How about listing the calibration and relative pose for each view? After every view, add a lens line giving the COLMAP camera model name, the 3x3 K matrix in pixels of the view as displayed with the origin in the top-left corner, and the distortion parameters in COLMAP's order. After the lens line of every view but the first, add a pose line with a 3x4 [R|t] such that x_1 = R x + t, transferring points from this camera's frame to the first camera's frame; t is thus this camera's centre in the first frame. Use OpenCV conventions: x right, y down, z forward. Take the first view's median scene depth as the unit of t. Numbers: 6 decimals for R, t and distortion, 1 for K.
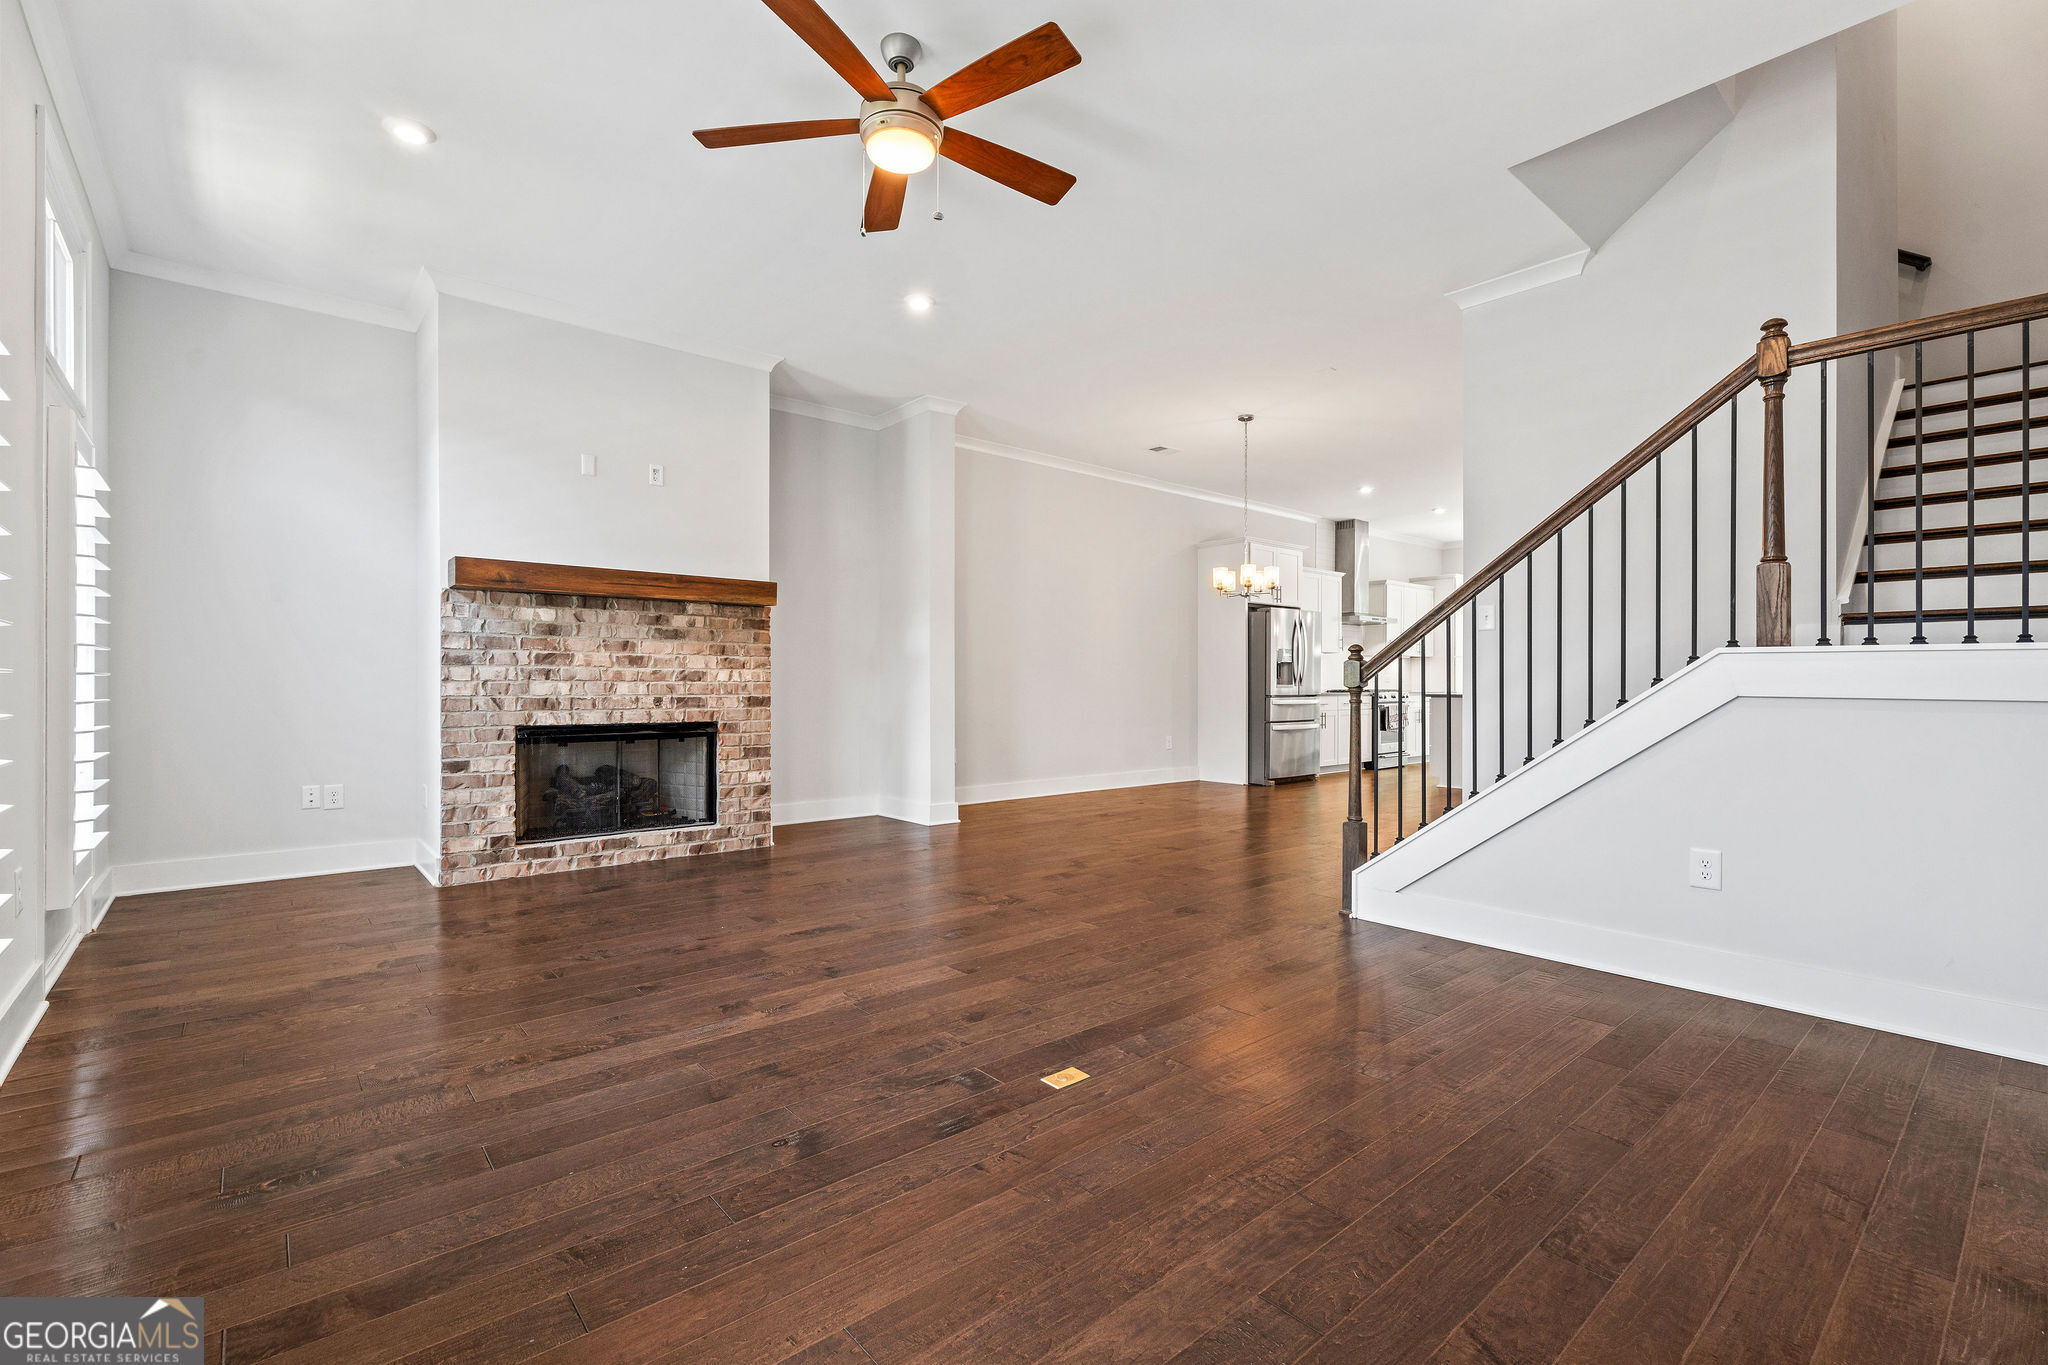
lens RADIAL K [[906.1, 0, 1023.5], [0, 906.1, 682.3], [0, 0, 1]] dist [-0.003273, -0.000361]
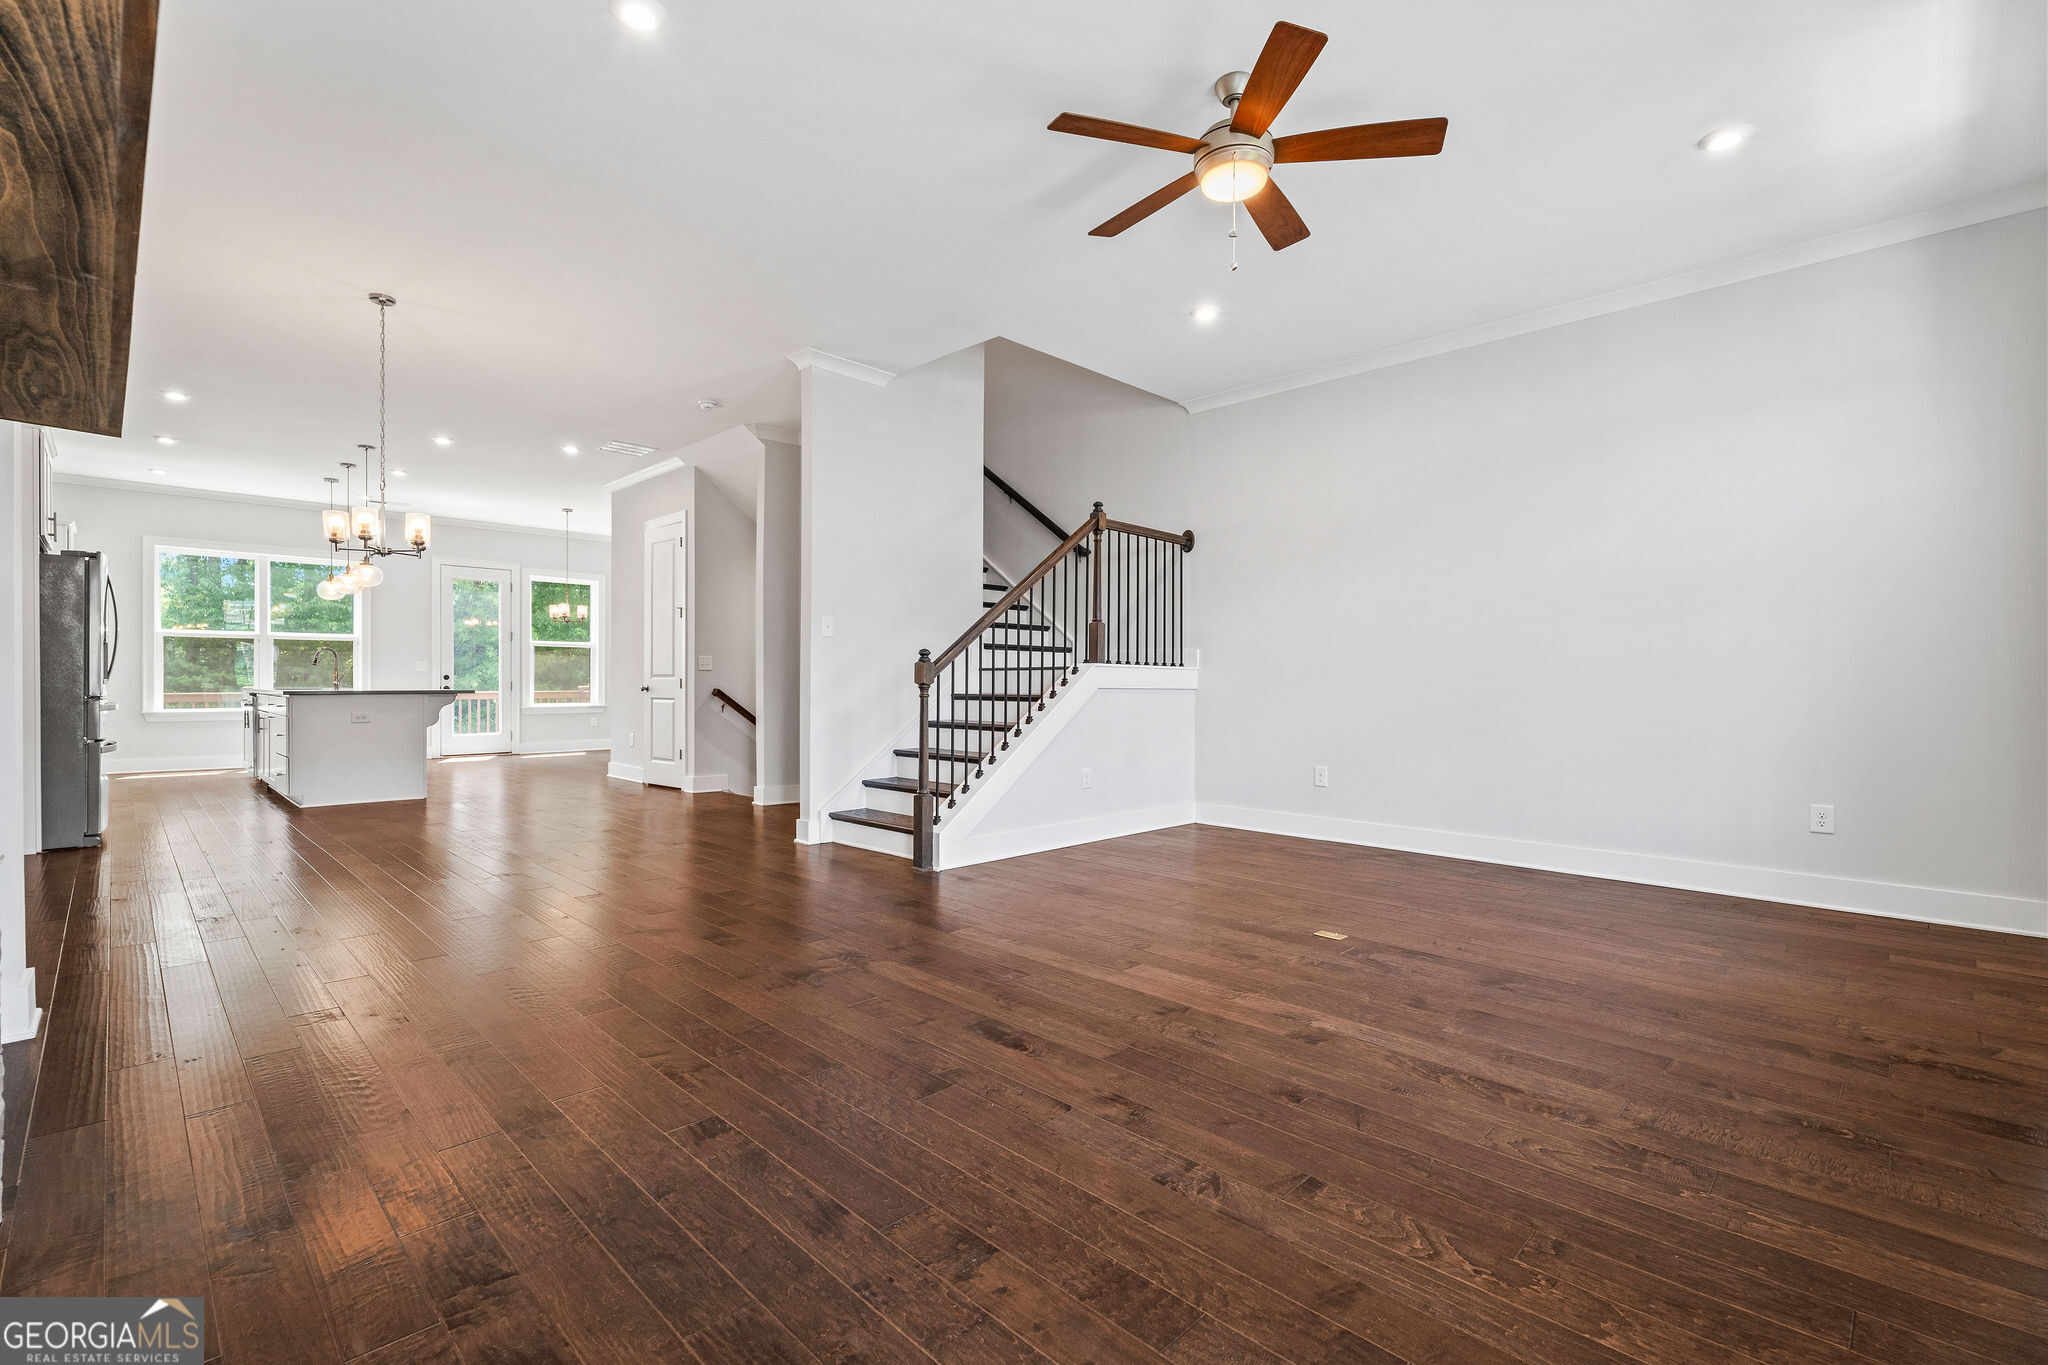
lens RADIAL K [[906.1, 0, 1022.6], [0, 906.1, 684.1], [0, 0, 1]] dist [-0.003273, -0.000361]
pose [[-0.083286, -0.005387, 0.996511, -1.221854], [-0.005272, 0.999974, 0.004965, -0.000841], [-0.996512, -0.004841, -0.083312, 1.387327]]
